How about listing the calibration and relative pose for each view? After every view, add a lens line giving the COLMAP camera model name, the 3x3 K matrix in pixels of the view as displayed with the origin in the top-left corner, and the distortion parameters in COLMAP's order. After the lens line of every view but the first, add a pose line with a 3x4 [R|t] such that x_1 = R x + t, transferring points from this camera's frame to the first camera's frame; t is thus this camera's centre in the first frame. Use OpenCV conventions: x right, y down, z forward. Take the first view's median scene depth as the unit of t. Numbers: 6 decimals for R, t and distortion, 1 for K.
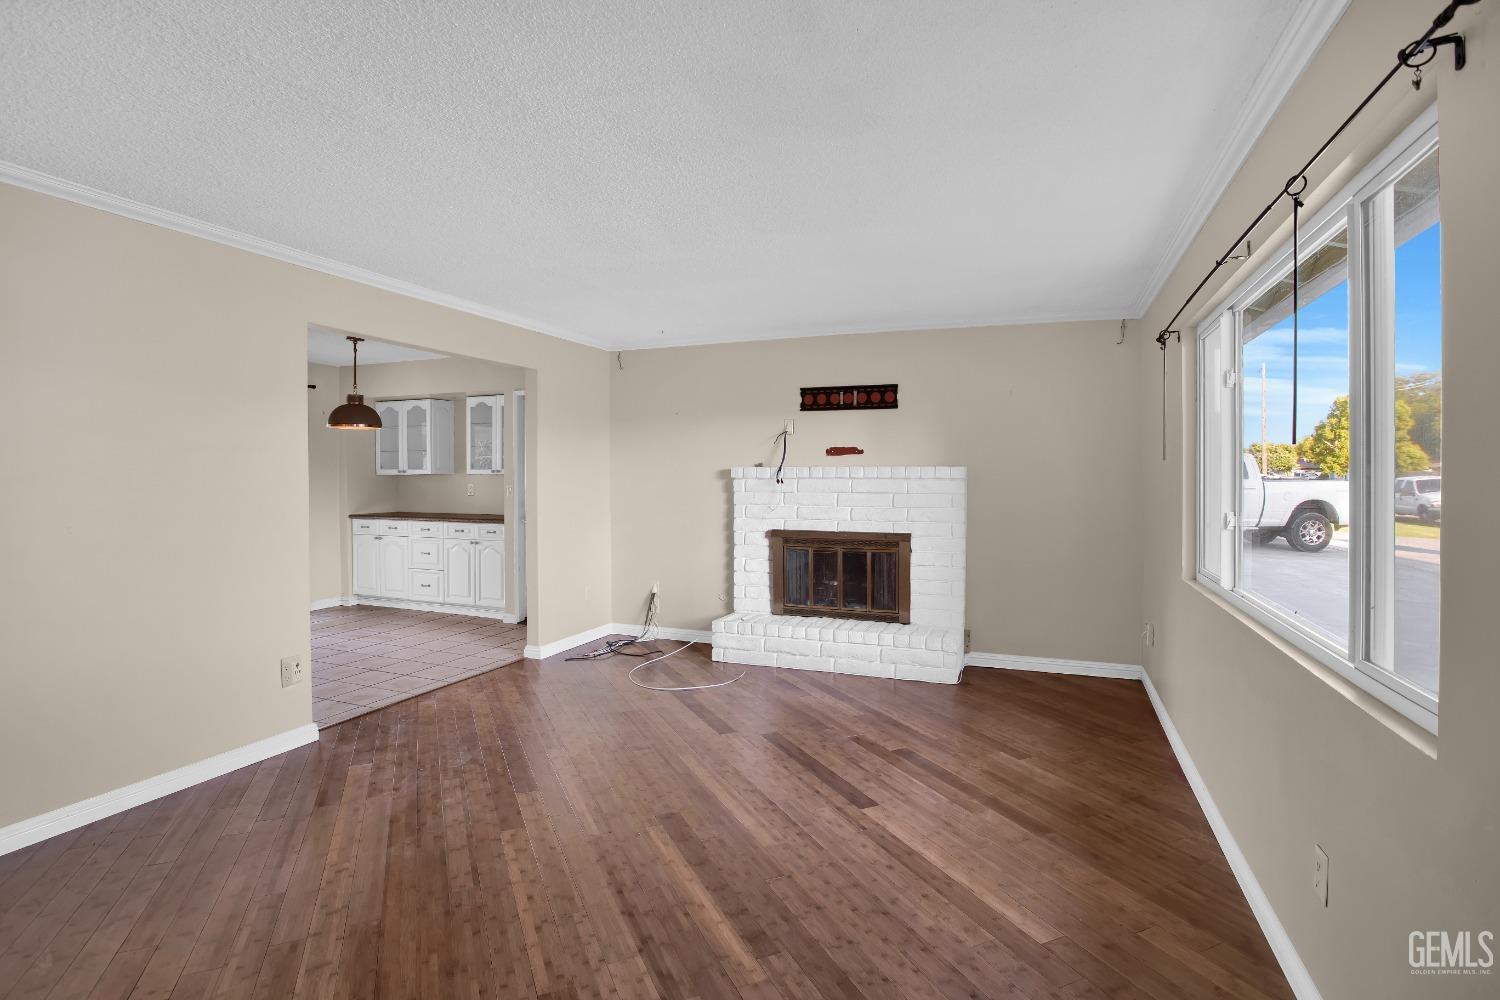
lens RADIAL K [[748.8, 0, 756.7], [0, 748.8, 484.9], [0, 0, 1]] dist [-0.101385, 0.049035]
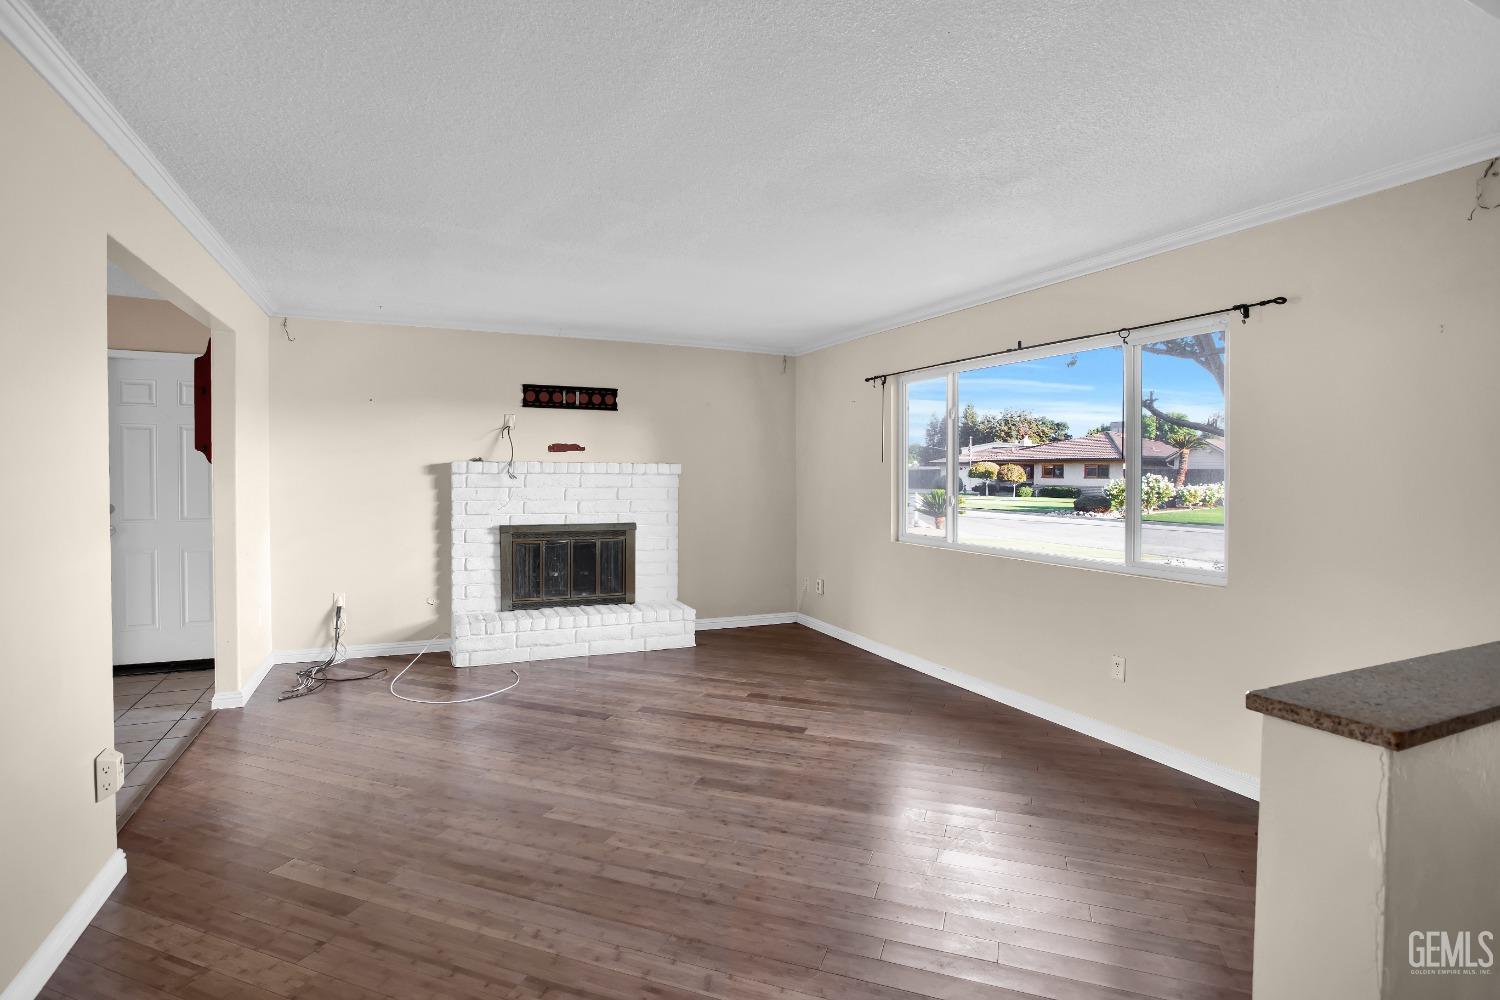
lens RADIAL K [[732.9, 0, 742.7], [0, 732.9, 482.1], [0, 0, 1]] dist [-0.058353, 0.020442]
pose [[0.700247, -0.005710, 0.713877, -0.447840], [0.002626, 0.999982, 0.005423, -0.001802], [-0.713895, -0.001923, 0.700250, 0.101344]]
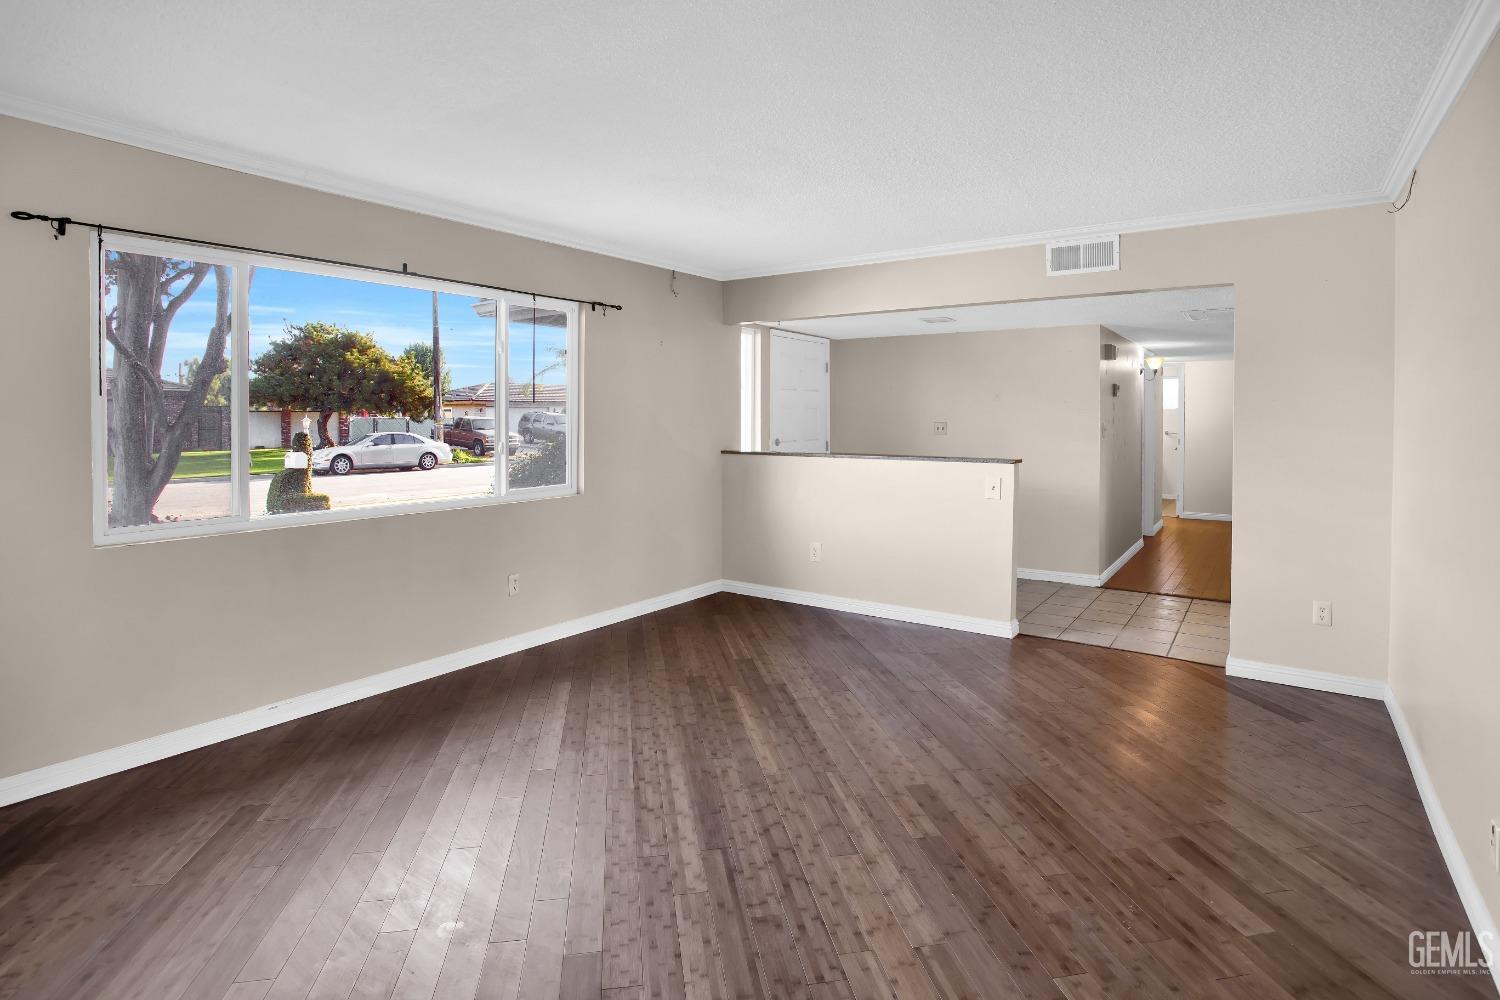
lens RADIAL K [[748.8, 0, 756.7], [0, 748.8, 484.9], [0, 0, 1]] dist [-0.101385, 0.049035]
pose [[-0.969872, -0.024762, 0.242353, -0.178062], [0.001681, 0.994117, 0.108297, -0.013944], [-0.243609, 0.105441, -0.964125, 0.974448]]
